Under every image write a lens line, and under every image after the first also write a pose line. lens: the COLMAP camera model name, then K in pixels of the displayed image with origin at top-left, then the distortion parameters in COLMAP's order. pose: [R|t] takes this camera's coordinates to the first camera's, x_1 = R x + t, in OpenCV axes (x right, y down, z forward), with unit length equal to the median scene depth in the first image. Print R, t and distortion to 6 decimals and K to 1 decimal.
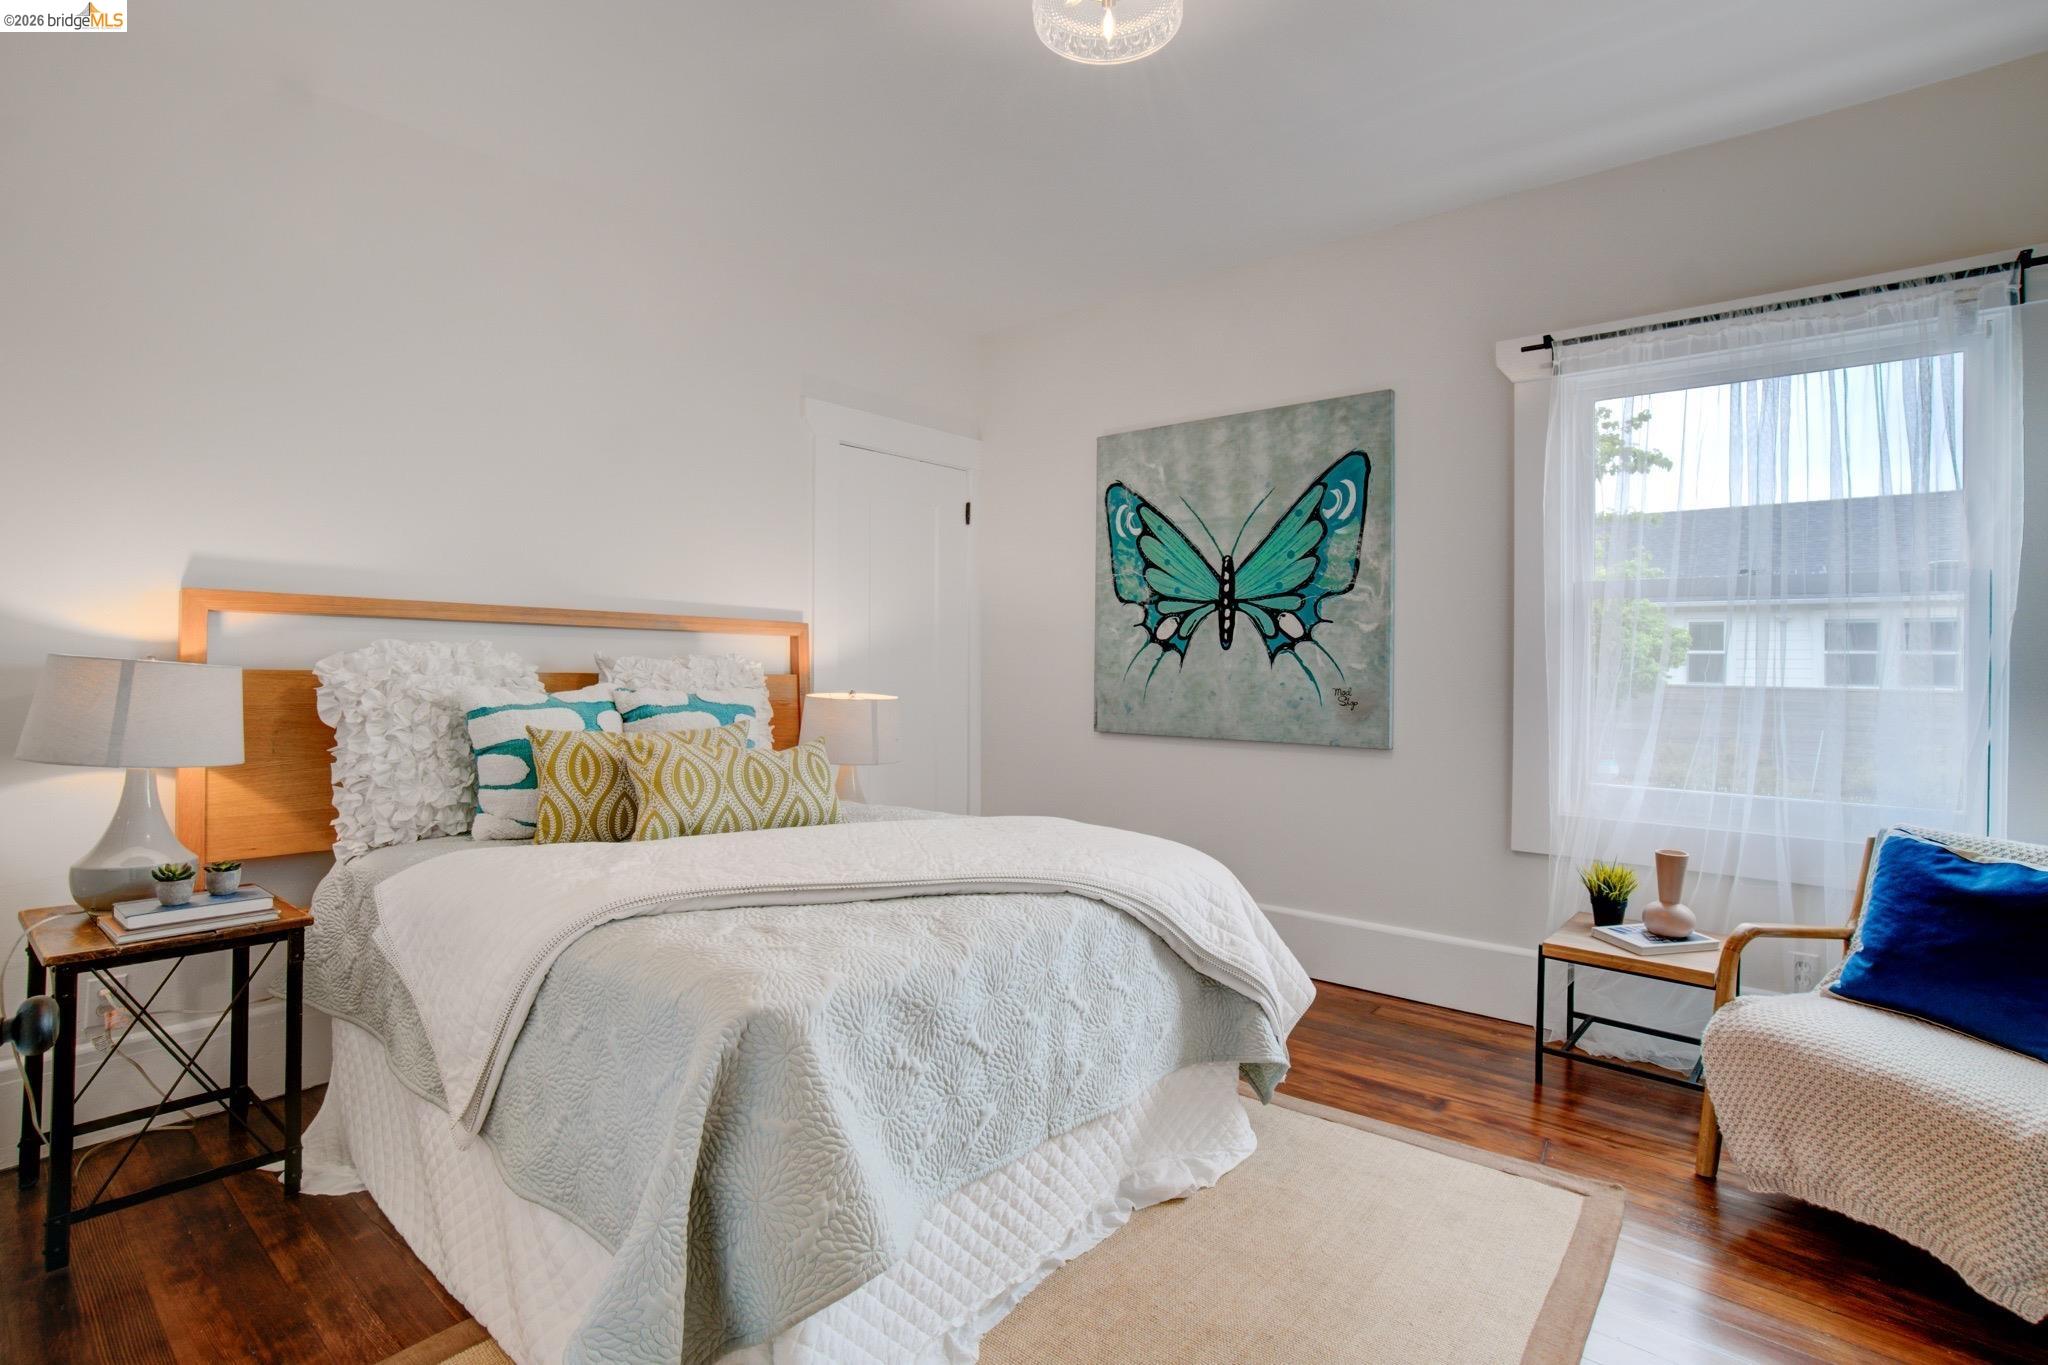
lens RADIAL K [[1006.5, 0, 1009.4], [0, 1006.5, 670.2], [0, 0, 1]] dist [-0.012865, 0.002682]
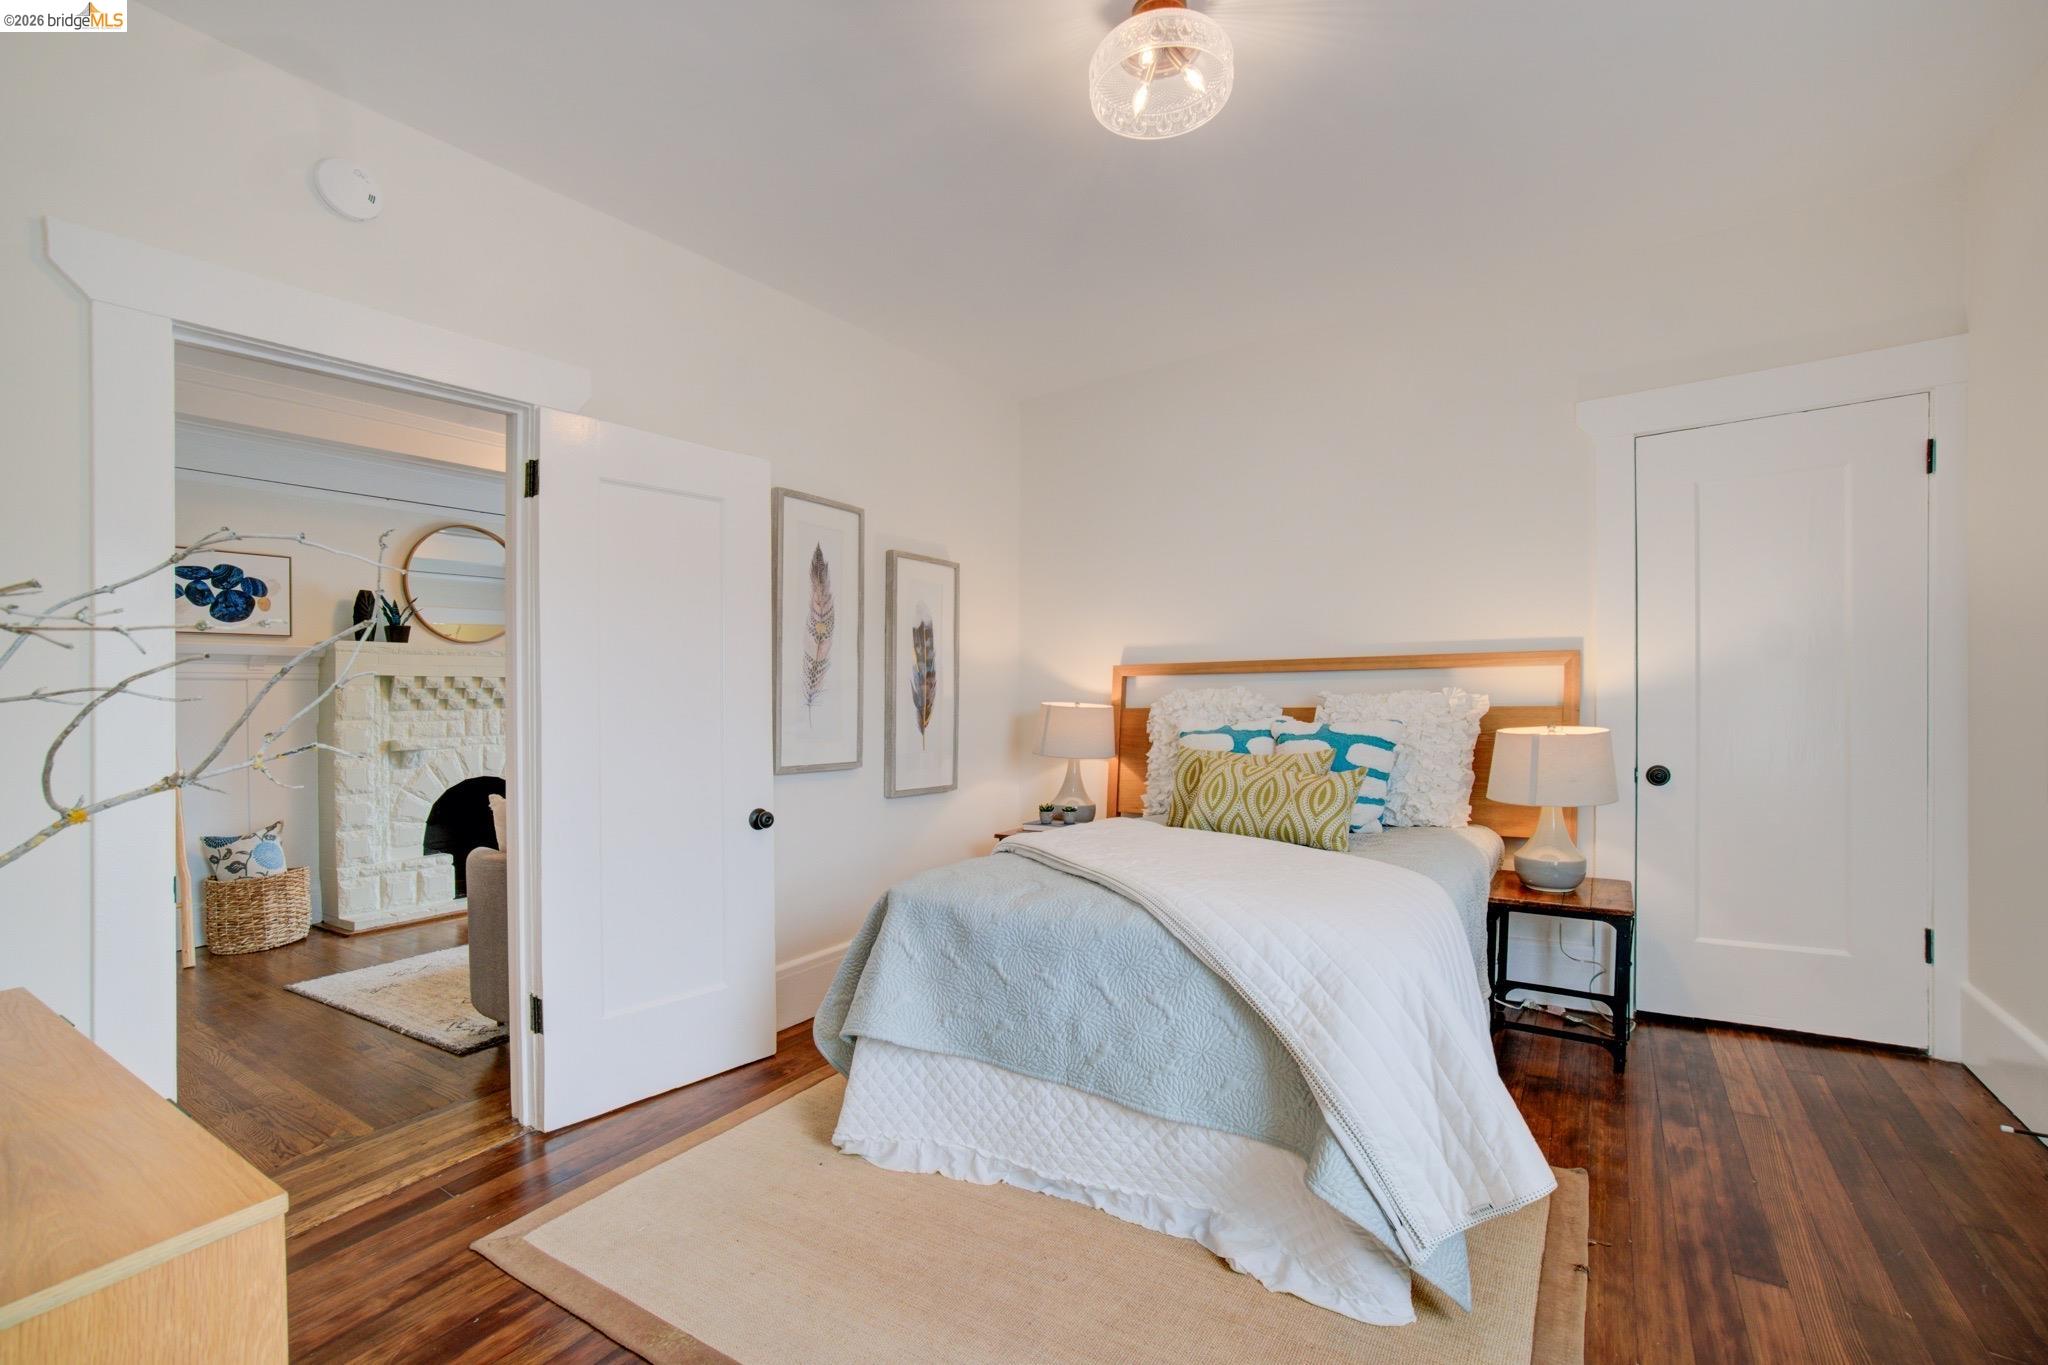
lens RADIAL K [[906.9, 0, 1027.7], [0, 906.9, 693.1], [0, 0, 1]] dist [-0.009465, 0.005419]
pose [[0.094622, -0.022619, -0.995256, 1.187411], [0.017883, 0.999619, -0.021017, 0.001943], [0.995353, -0.015810, 0.094991, 0.866527]]
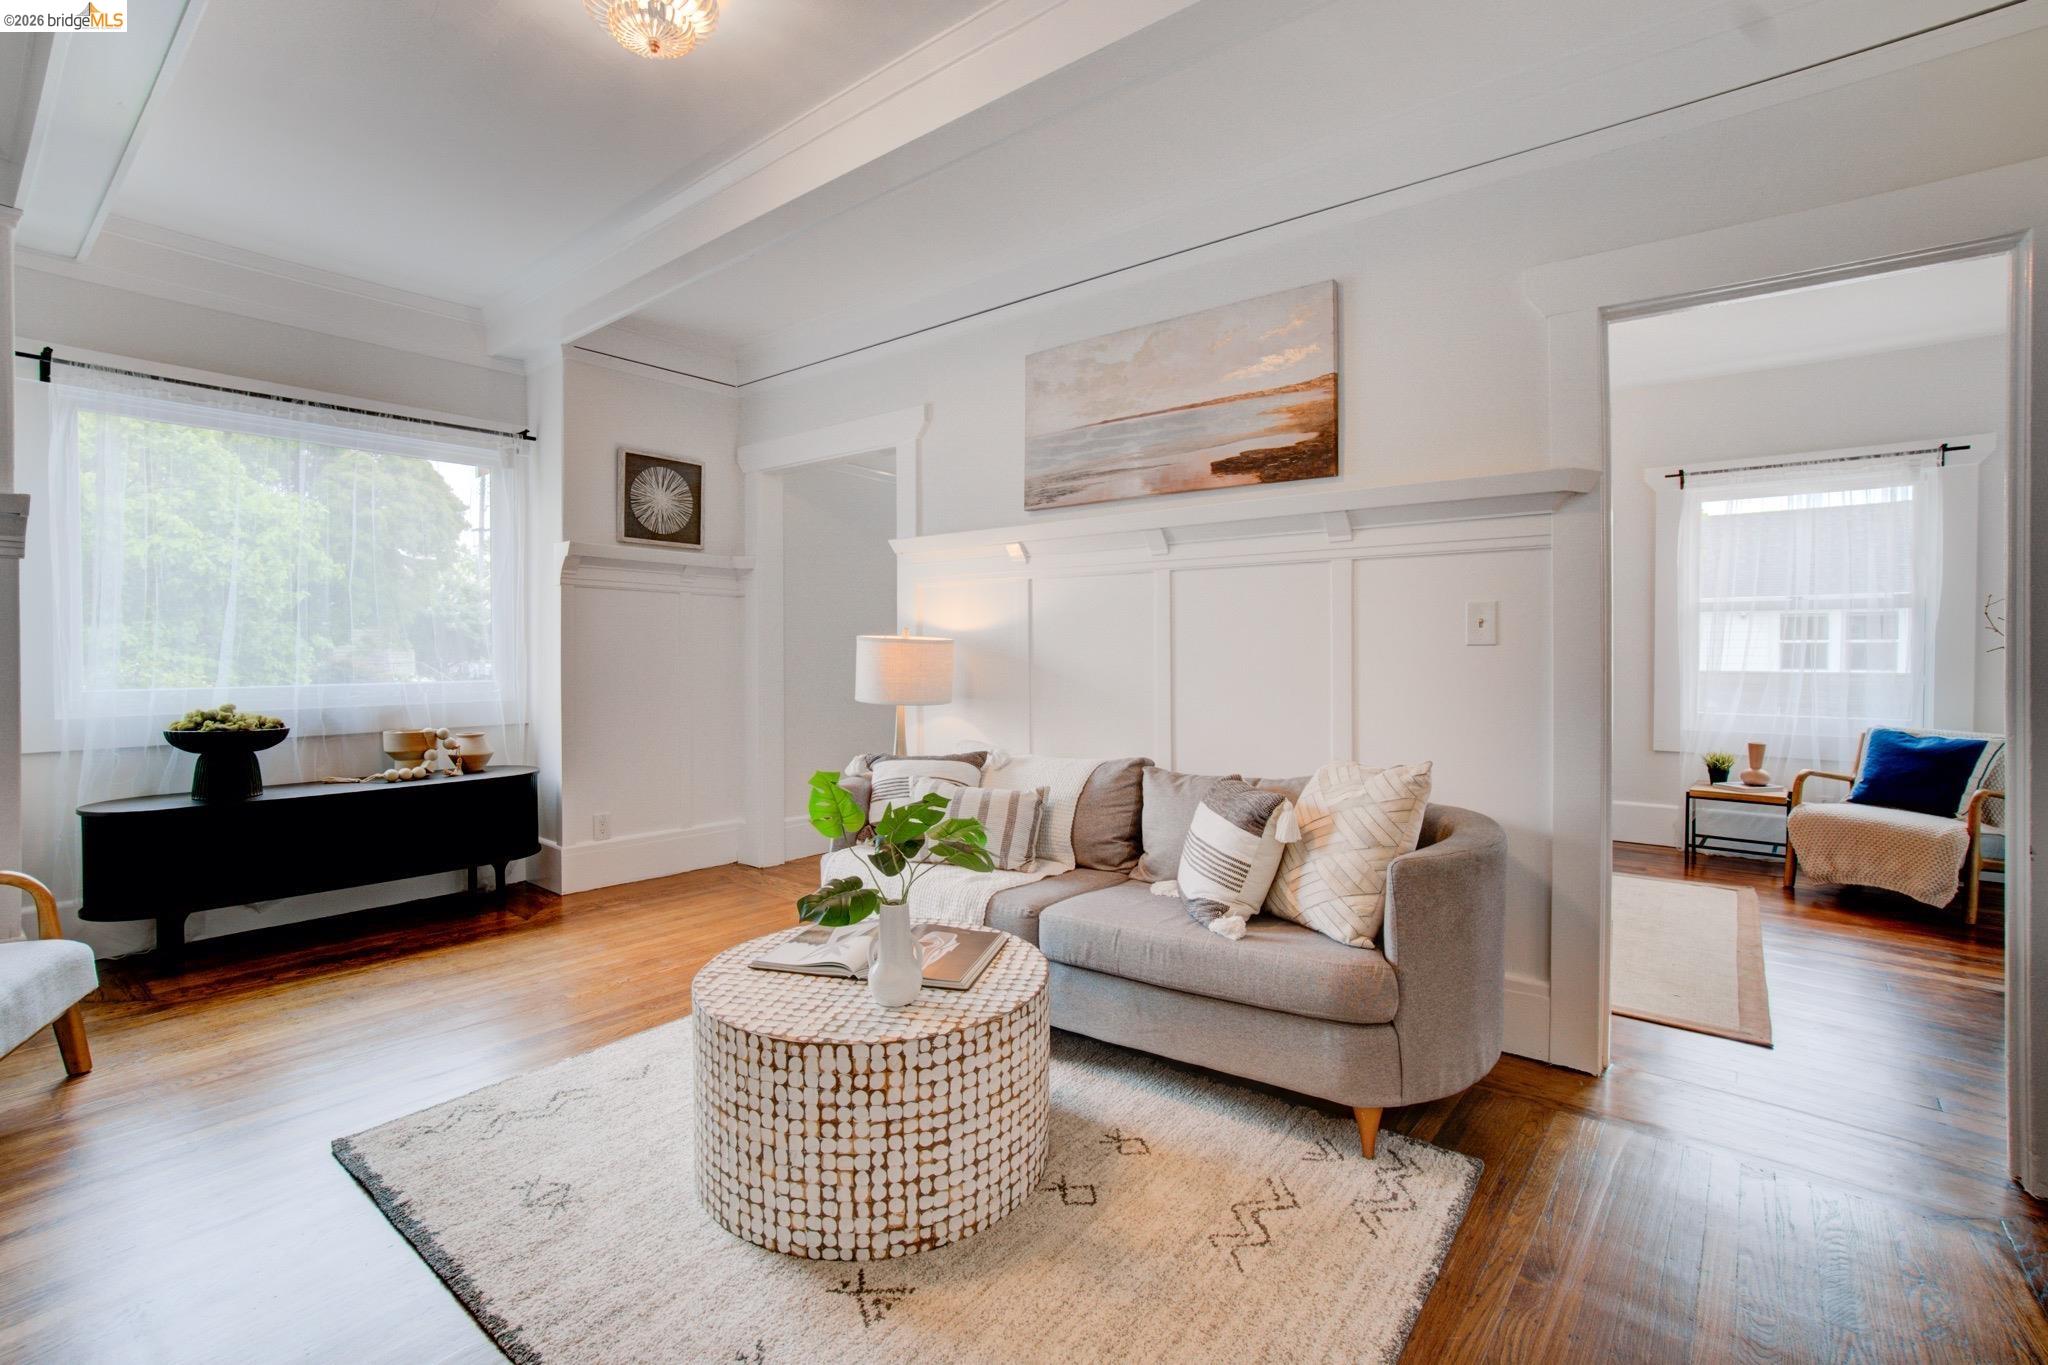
lens RADIAL K [[906.9, 0, 1015.5], [0, 906.9, 676.4], [0, 0, 1]] dist [-0.009465, 0.005419]
pose [[0.999941, -0.006821, -0.008414, -0.742483], [0.006927, 0.999896, 0.012628, 0.019972], [0.008327, -0.012685, 0.999885, -0.744350]]
